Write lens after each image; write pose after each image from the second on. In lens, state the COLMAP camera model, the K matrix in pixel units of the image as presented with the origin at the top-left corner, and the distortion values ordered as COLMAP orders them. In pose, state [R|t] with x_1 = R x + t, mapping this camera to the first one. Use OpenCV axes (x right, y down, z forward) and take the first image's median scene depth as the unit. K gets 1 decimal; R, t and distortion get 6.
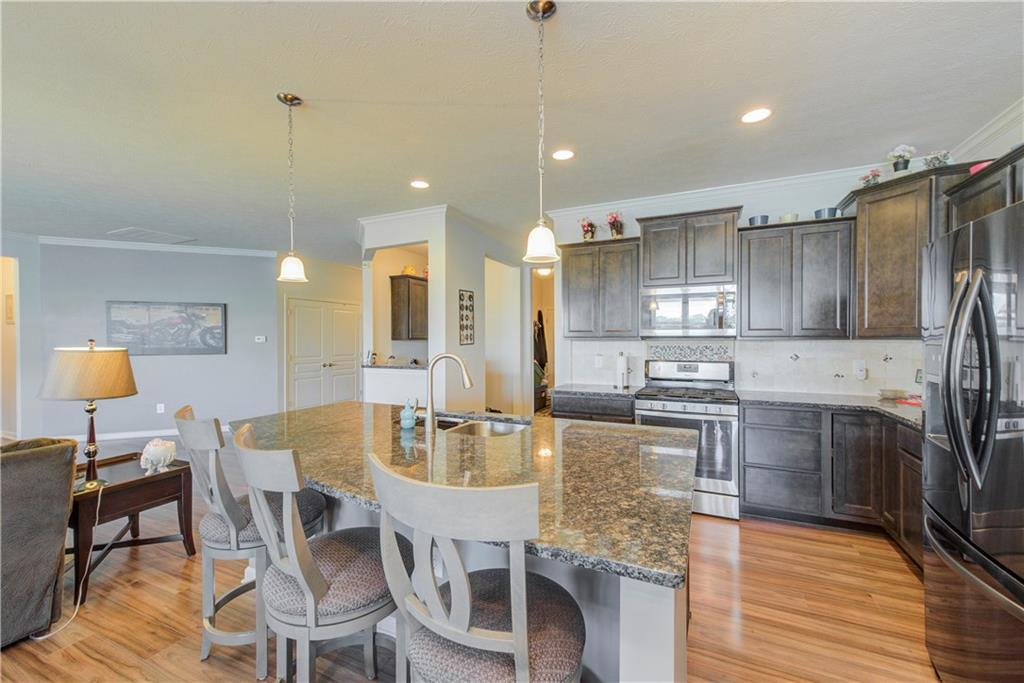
lens RADIAL K [[413.3, 0, 513.8], [0, 413.3, 342.0], [0, 0, 1]] dist [0.006132, 0.000044]
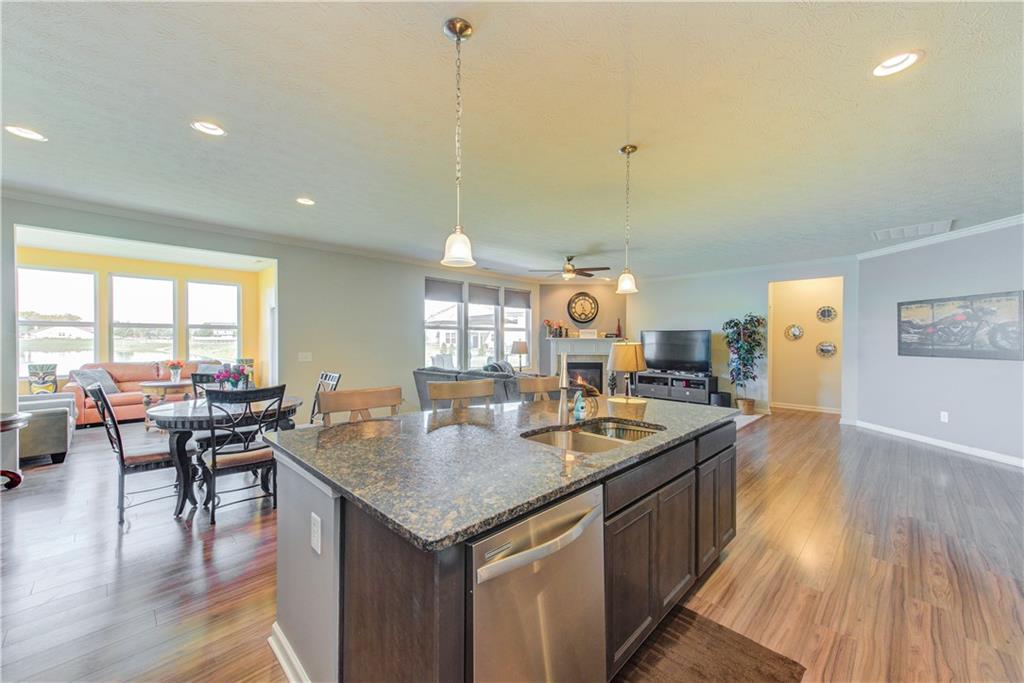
lens RADIAL K [[393.6, 0, 512.3], [0, 393.6, 342.2], [0, 0, 1]] dist [0.014673, -0.000805]
pose [[-0.344160, 0.011055, -0.938846, 0.277654], [-0.010944, 0.999816, 0.015785, -0.004304], [0.938847, 0.015707, -0.343976, 0.420039]]
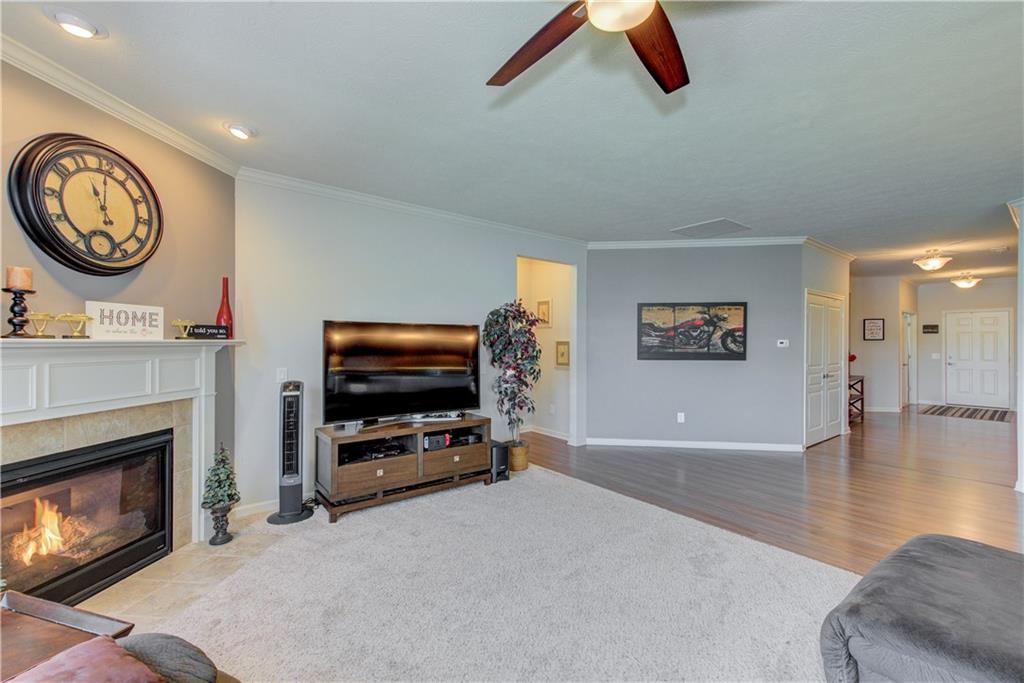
lens RADIAL K [[442.8, 0, 520.7], [0, 442.8, 343.5], [0, 0, 1]] dist [0.023218, 0.000511]
pose [[0.897614, 0.006889, -0.440729, -0.736550], [-0.009988, 0.999939, -0.004712, 0.003018], [0.440670, 0.008631, 0.897628, -0.047888]]
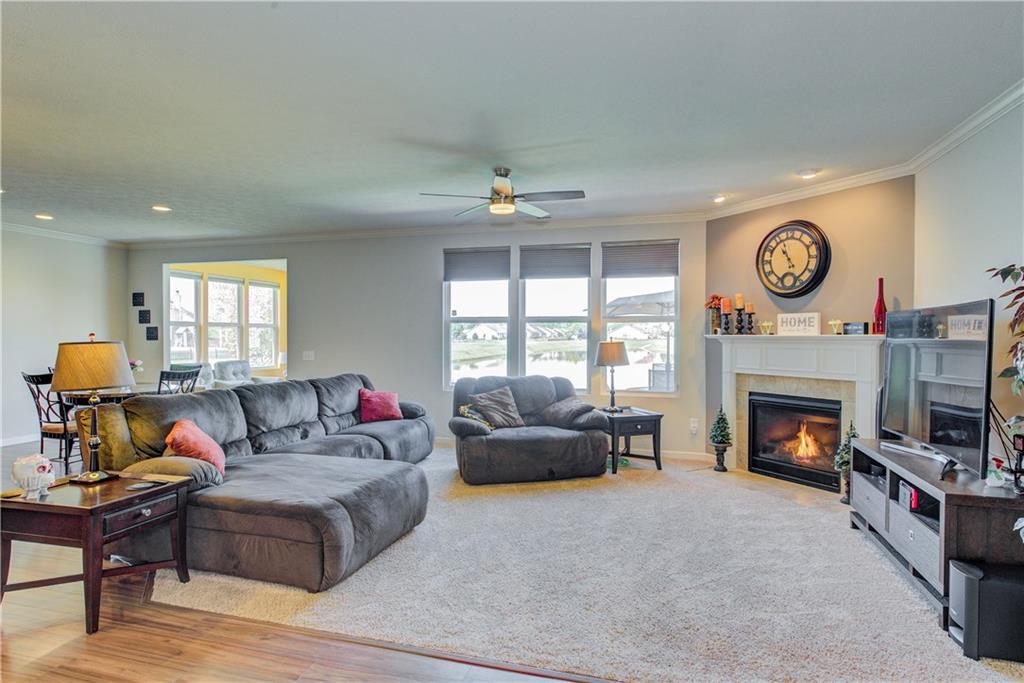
lens RADIAL K [[549.6, 0, 511.0], [0, 549.6, 344.1], [0, 0, 1]] dist [0.003489, -0.001288]
pose [[-0.989792, 0.003262, -0.142484, -0.702421], [0.000096, 0.999753, 0.022220, -0.003822], [0.142522, 0.021979, -0.989548, 0.941146]]
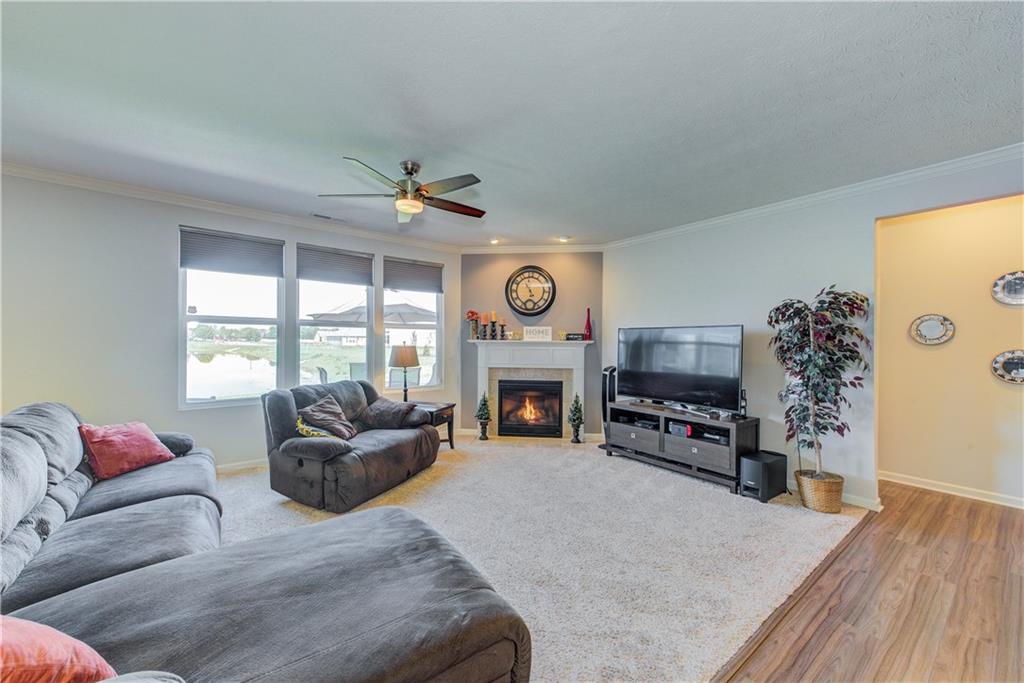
lens RADIAL K [[393.6, 0, 512.4], [0, 393.6, 342.6], [0, 0, 1]] dist [0.014673, -0.000805]
pose [[-0.463066, 0.002982, -0.886319, -0.407105], [-0.014261, 0.999840, 0.010815, -0.003668], [0.886209, 0.017648, -0.462949, 0.547966]]
